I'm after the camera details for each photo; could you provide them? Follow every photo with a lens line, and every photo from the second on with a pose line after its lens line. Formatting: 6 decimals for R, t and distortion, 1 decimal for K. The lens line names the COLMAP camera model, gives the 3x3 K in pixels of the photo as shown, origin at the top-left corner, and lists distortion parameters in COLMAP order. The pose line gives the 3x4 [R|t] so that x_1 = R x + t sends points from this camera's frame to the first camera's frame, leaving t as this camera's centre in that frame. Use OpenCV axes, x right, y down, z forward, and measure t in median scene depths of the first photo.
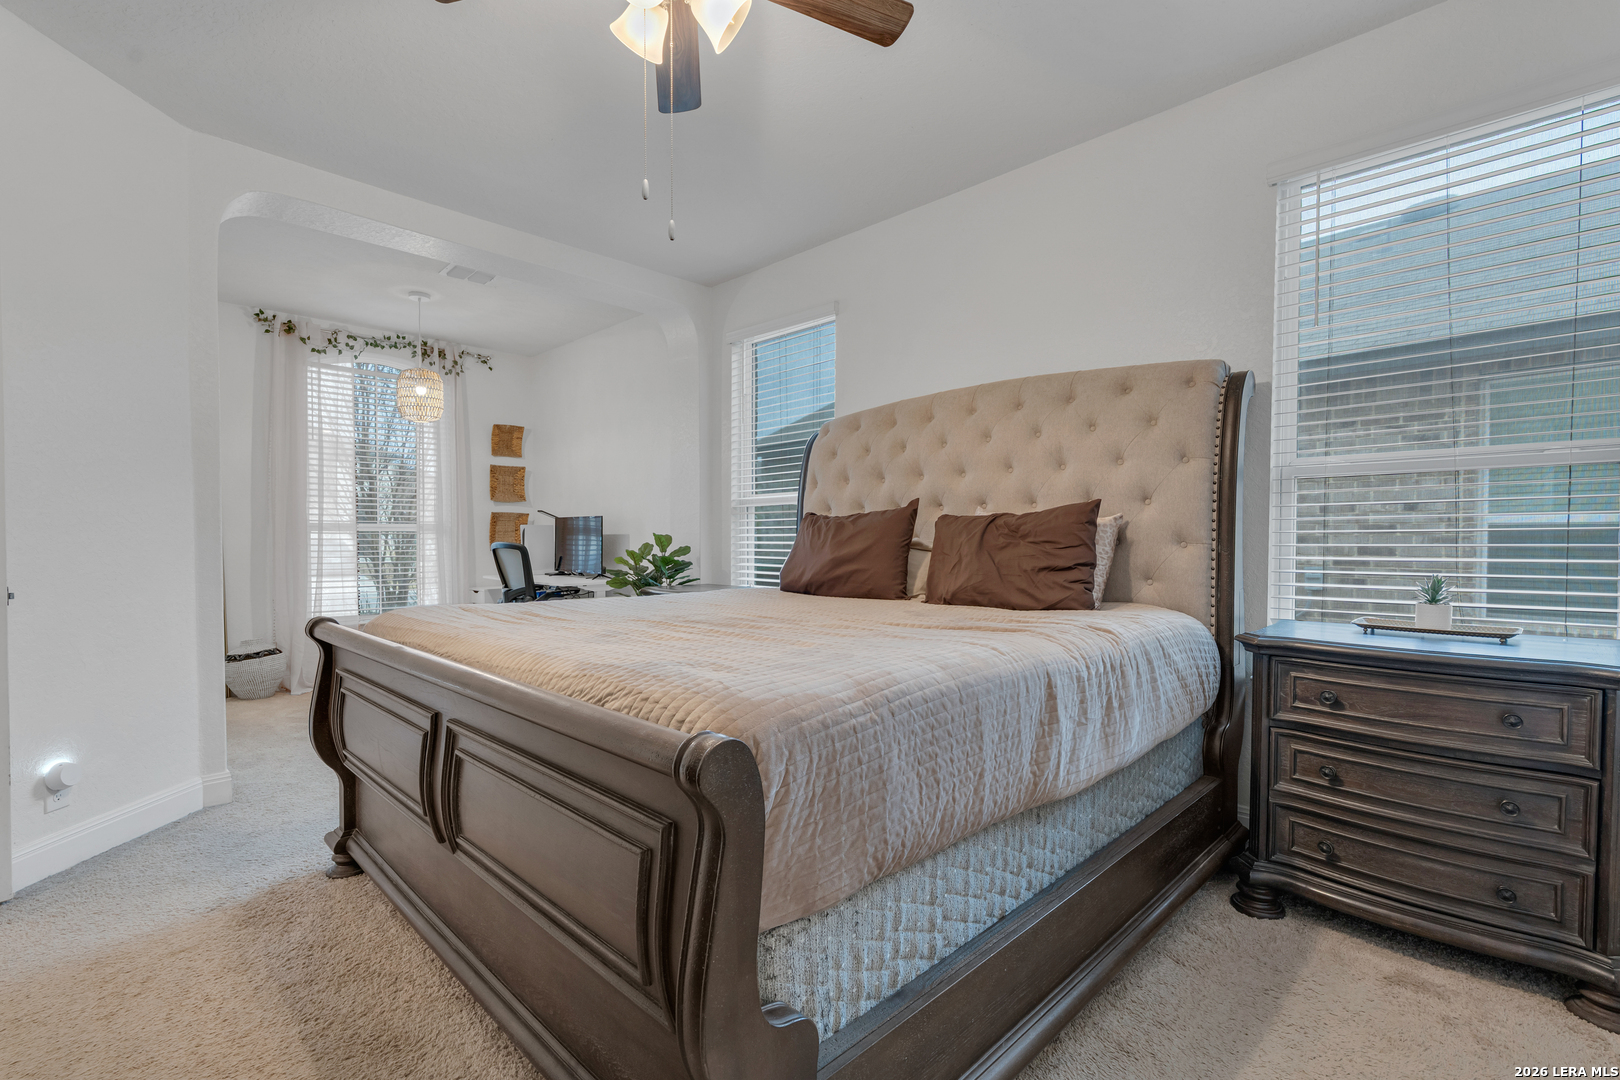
lens RADIAL K [[737.2, 0, 801.9], [0, 737.2, 551.9], [0, 0, 1]] dist [-0.006935, 0.001353]
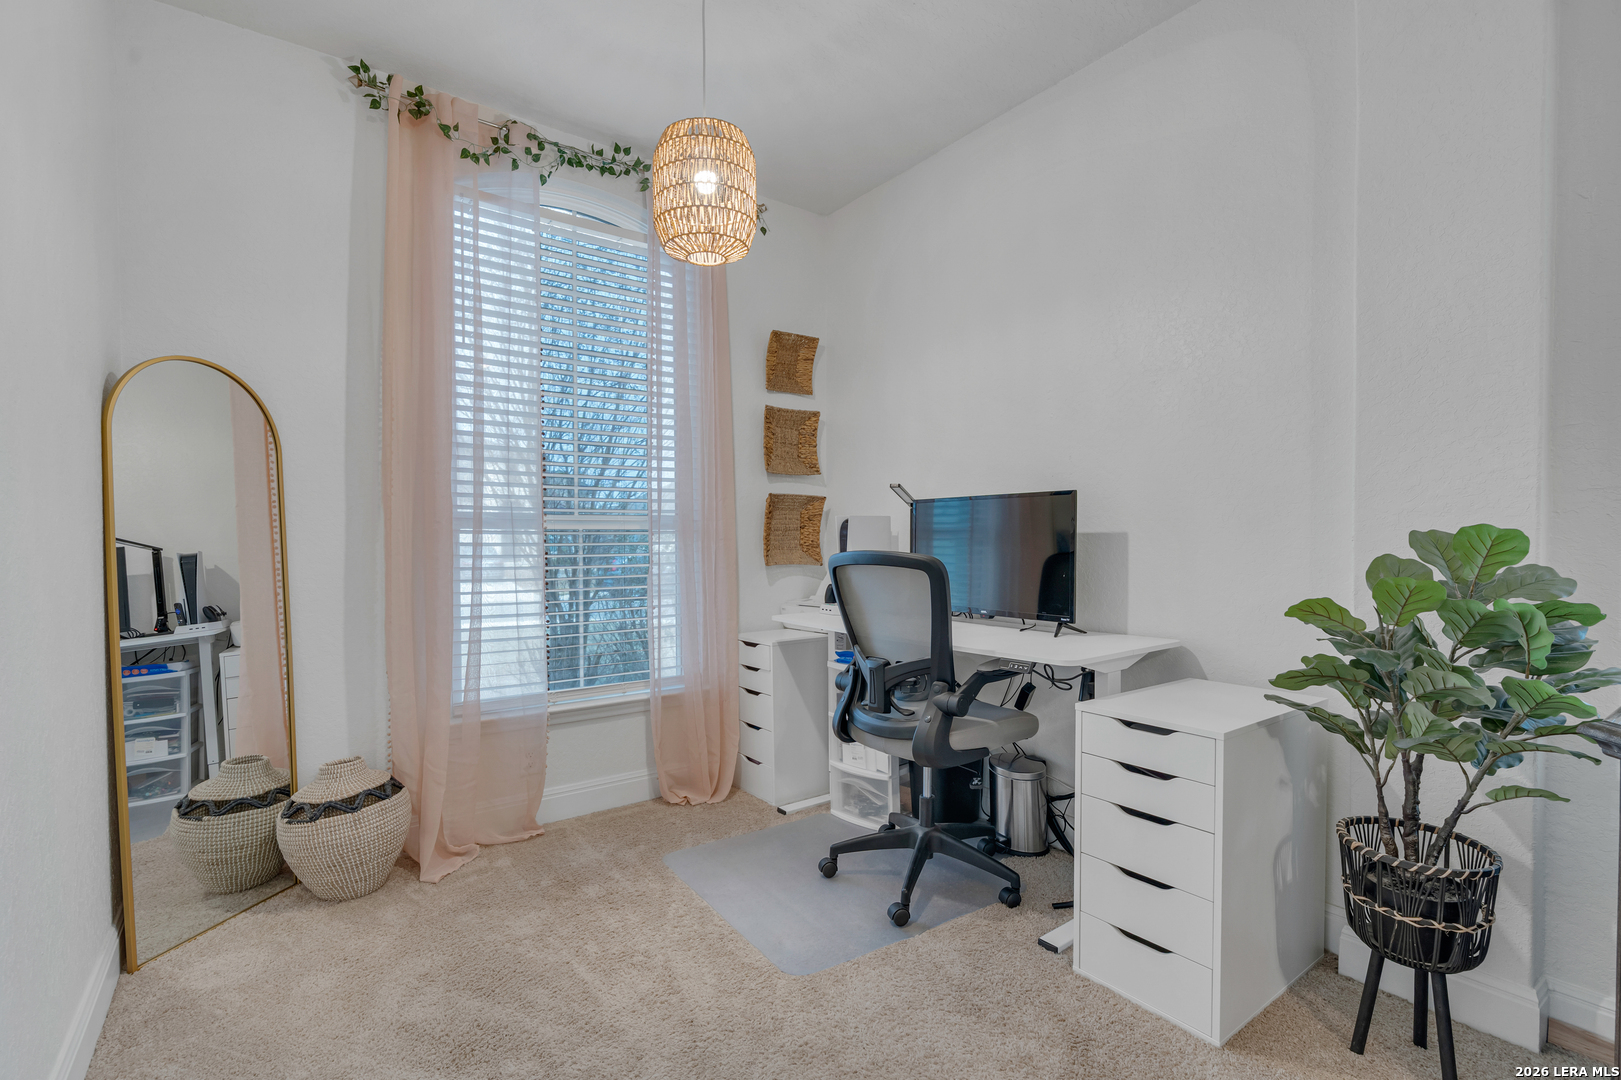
lens RADIAL K [[737.7, 0, 802.4], [0, 737.7, 551.9], [0, 0, 1]] dist [-0.006935, 0.001353]
pose [[0.987561, -0.000363, -0.157235, -0.358774], [0.000121, 0.999999, -0.001544, -0.011813], [0.157235, 0.001506, 0.987560, 0.541355]]
